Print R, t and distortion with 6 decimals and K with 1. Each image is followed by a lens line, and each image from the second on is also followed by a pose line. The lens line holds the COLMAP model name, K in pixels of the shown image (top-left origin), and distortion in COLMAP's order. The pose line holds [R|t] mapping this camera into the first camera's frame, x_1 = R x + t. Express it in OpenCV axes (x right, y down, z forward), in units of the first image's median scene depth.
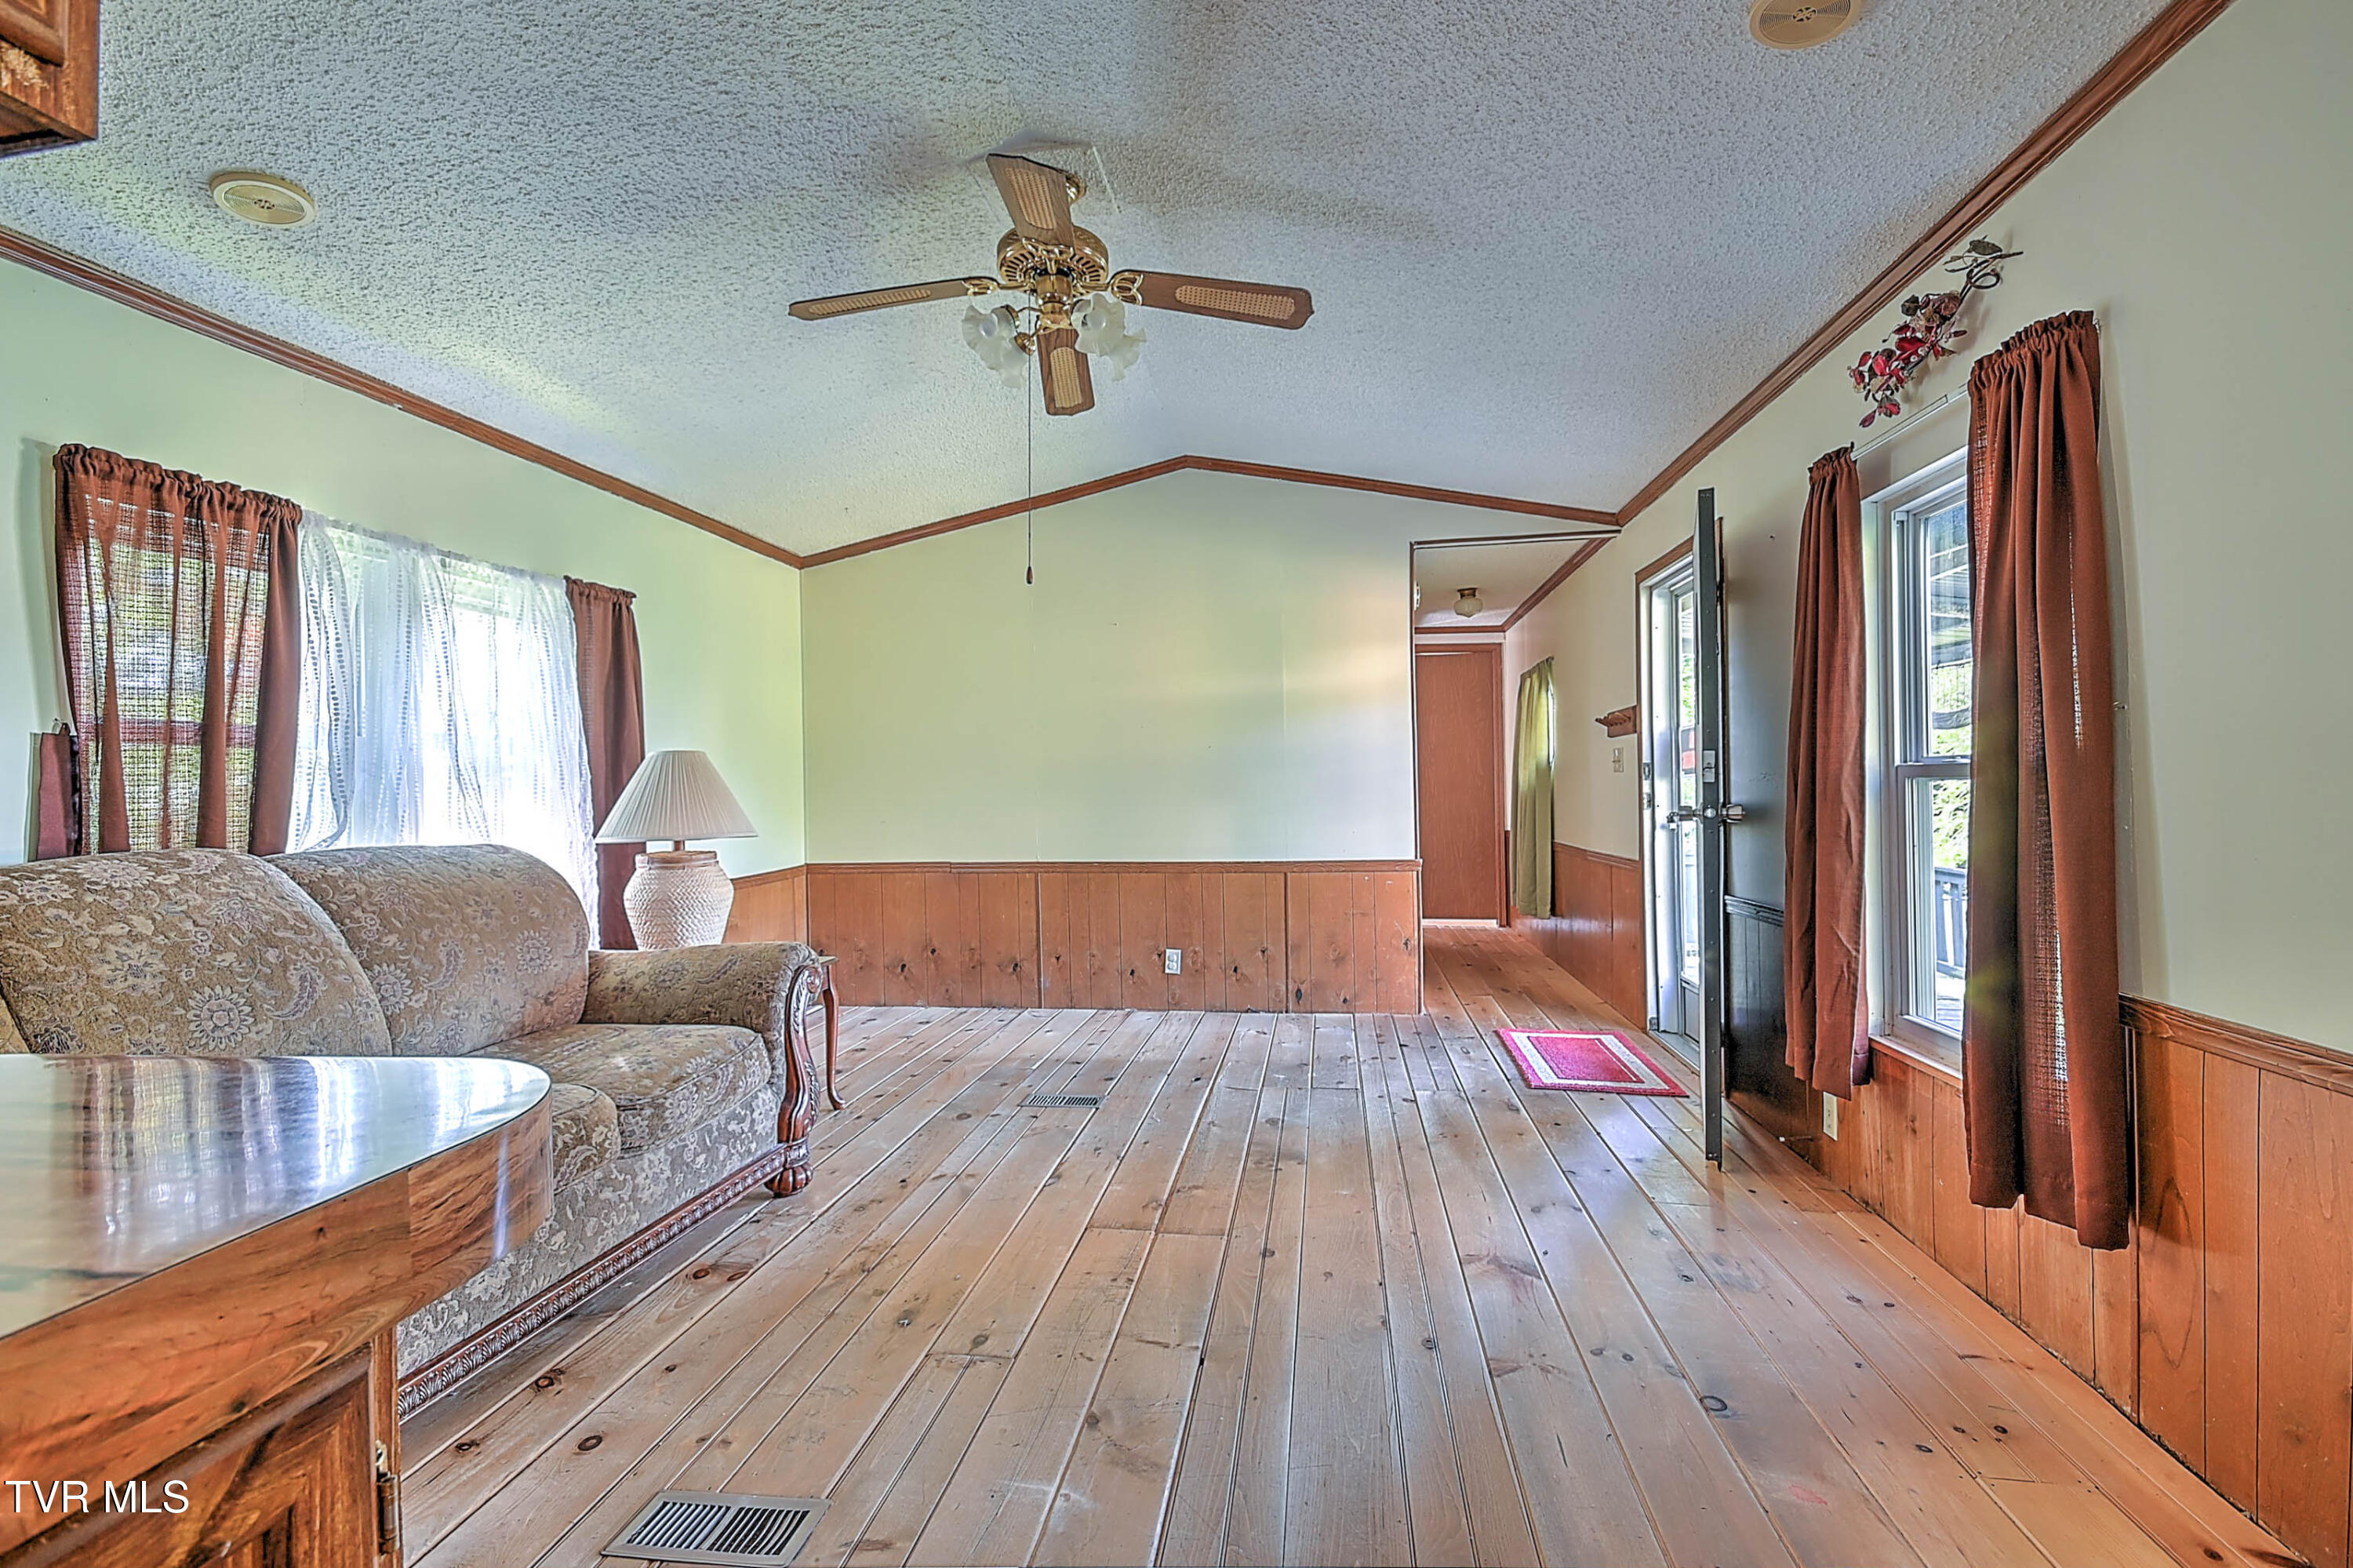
lens RADIAL K [[1024.7, 0, 1176.5], [0, 1024.7, 784.0], [0, 0, 1]] dist [0.000229, 0.000079]
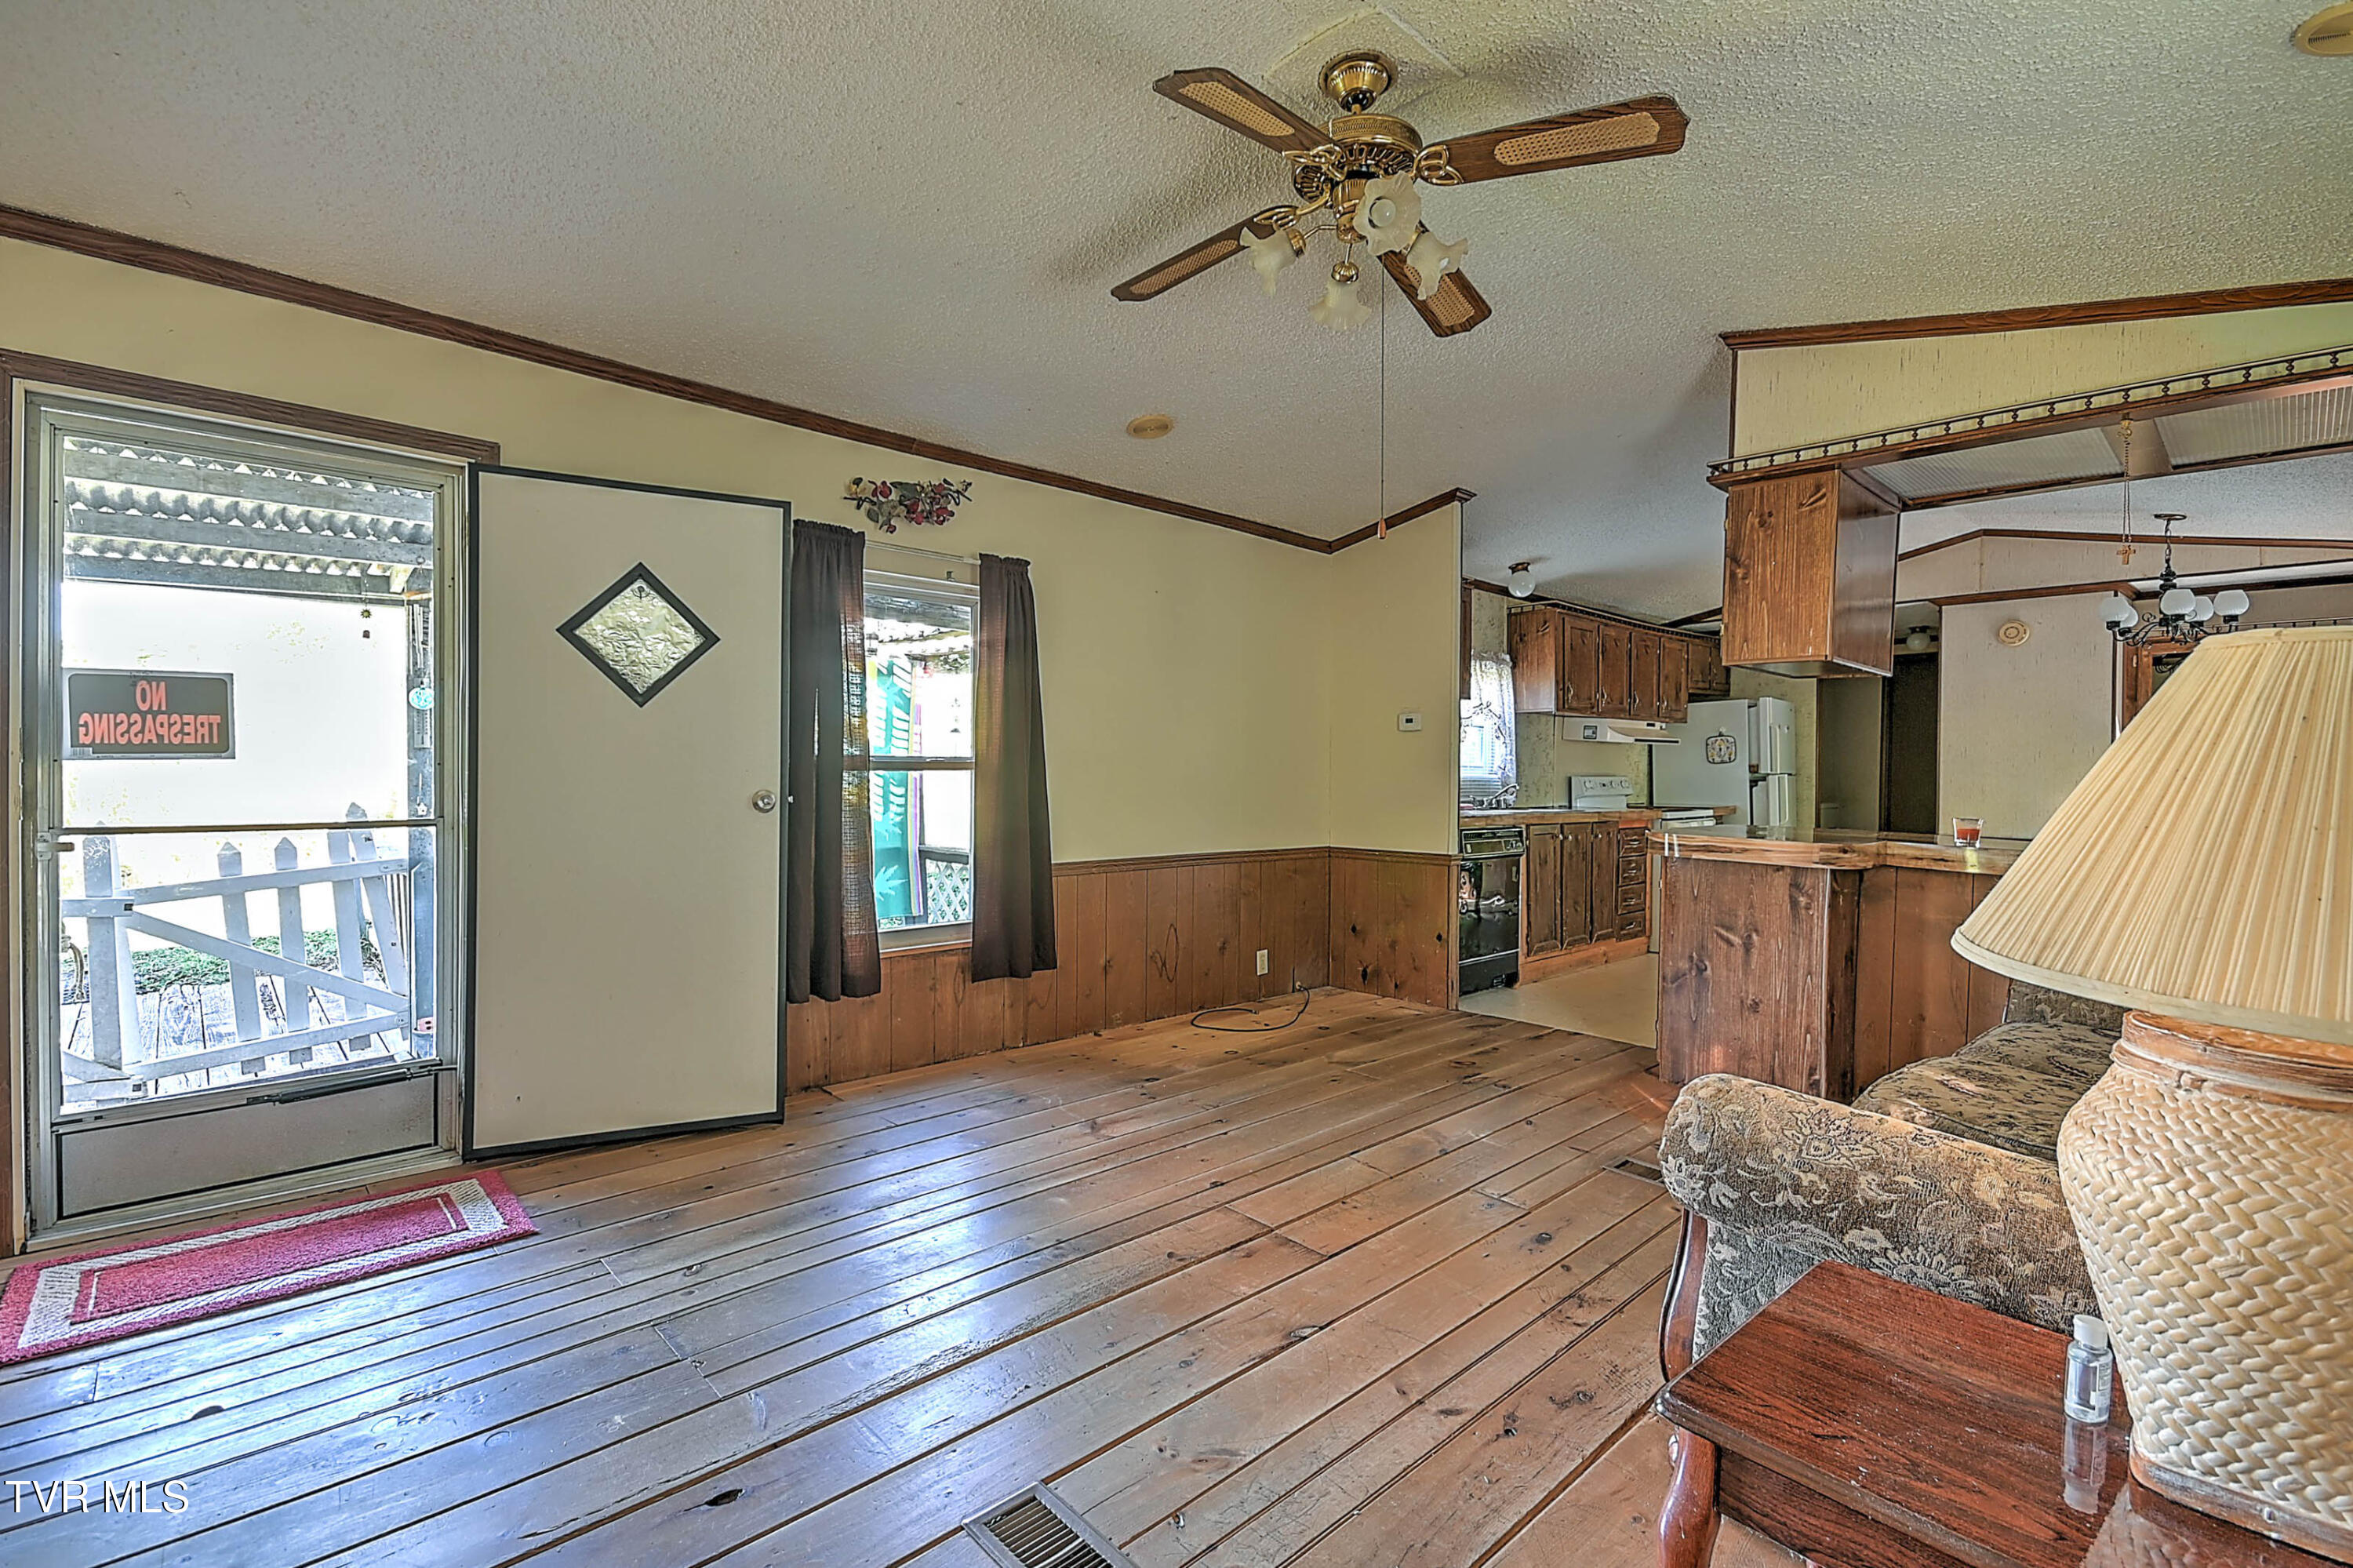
lens RADIAL K [[1024.7, 0, 1176.5], [0, 1024.7, 784.0], [0, 0, 1]] dist [0.000229, 0.000079]
pose [[-0.777916, -0.009176, 0.628301, -0.590885], [-0.005029, 0.999952, 0.008377, 0.000757], [-0.628348, 0.003356, -0.777925, 1.917999]]
